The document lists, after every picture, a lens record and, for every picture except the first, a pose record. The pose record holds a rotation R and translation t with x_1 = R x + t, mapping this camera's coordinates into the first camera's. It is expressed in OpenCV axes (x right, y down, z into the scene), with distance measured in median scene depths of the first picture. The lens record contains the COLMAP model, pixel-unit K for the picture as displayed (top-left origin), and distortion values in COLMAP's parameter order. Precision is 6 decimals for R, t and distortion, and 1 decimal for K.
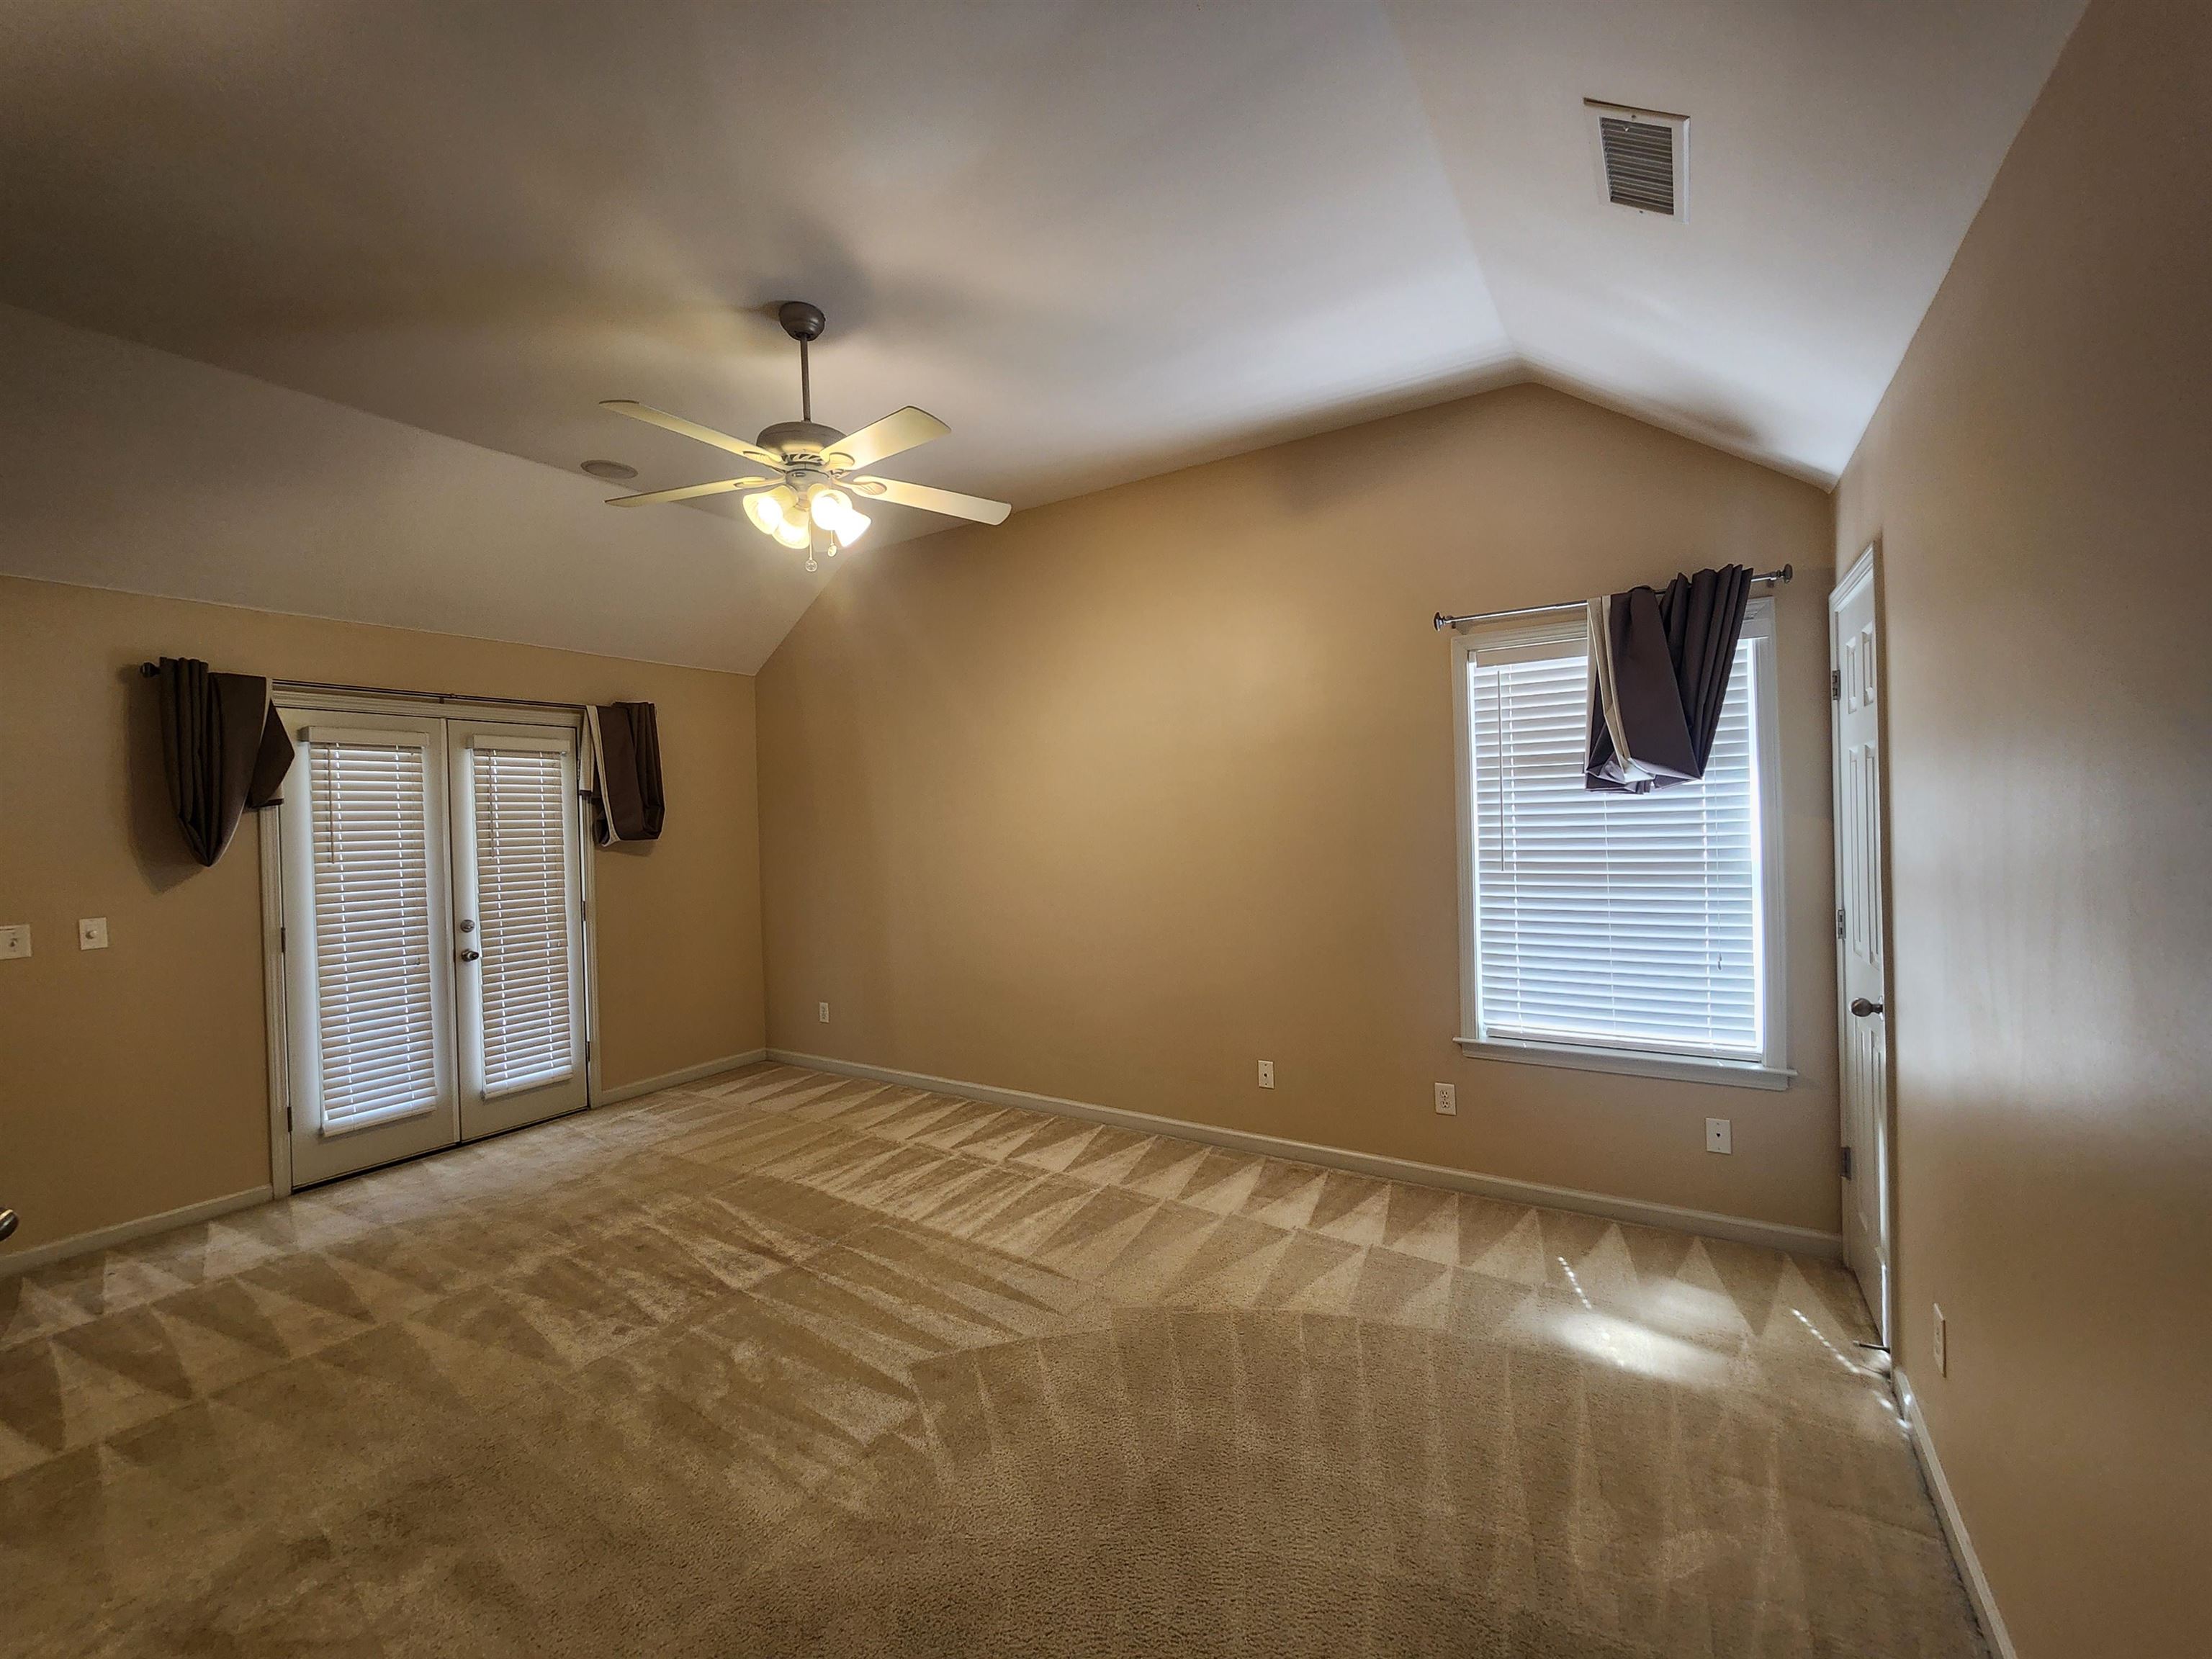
lens RADIAL K [[897.4, 0, 1099.9], [0, 897.4, 826.7], [0, 0, 1]] dist [-0.002441, -0.000681]
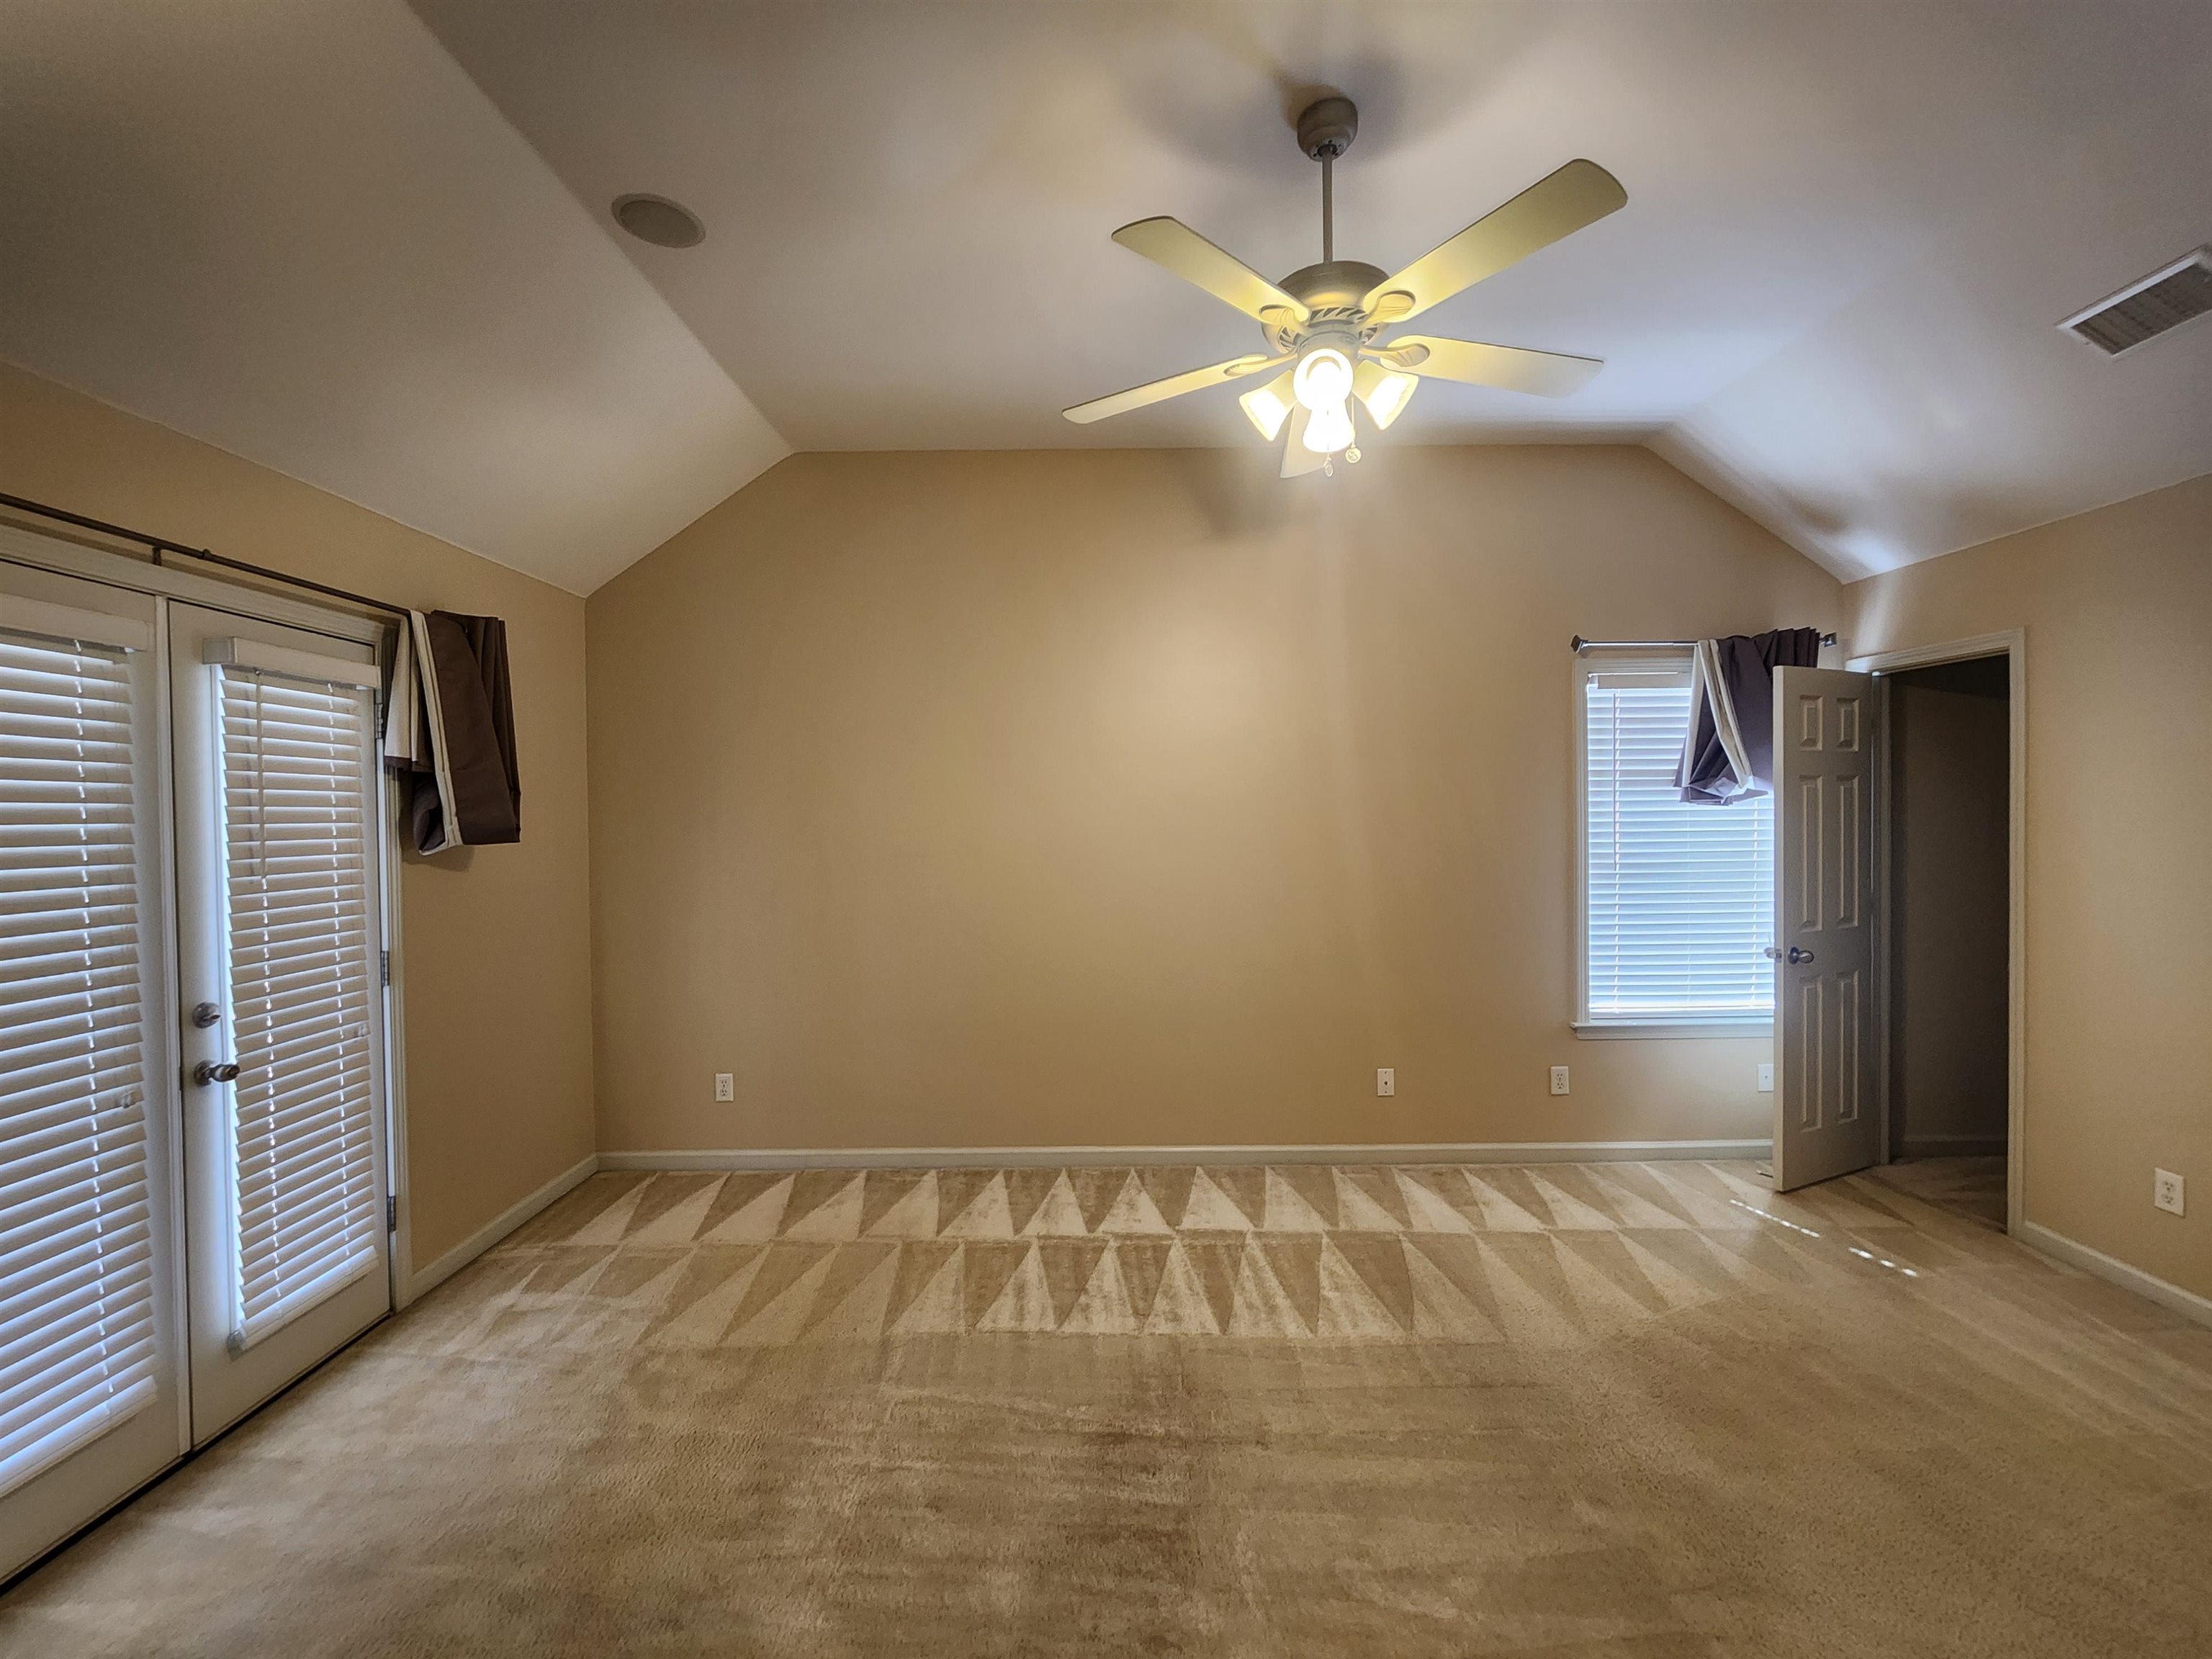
lens RADIAL K [[897.4, 0, 1099.7], [0, 897.4, 828.2], [0, 0, 1]] dist [-0.002441, -0.000681]
pose [[0.845212, 0.008068, 0.534371, -0.582424], [-0.008207, 0.999964, -0.002117, 0.002863], [-0.534369, -0.002596, 0.845247, 0.325002]]
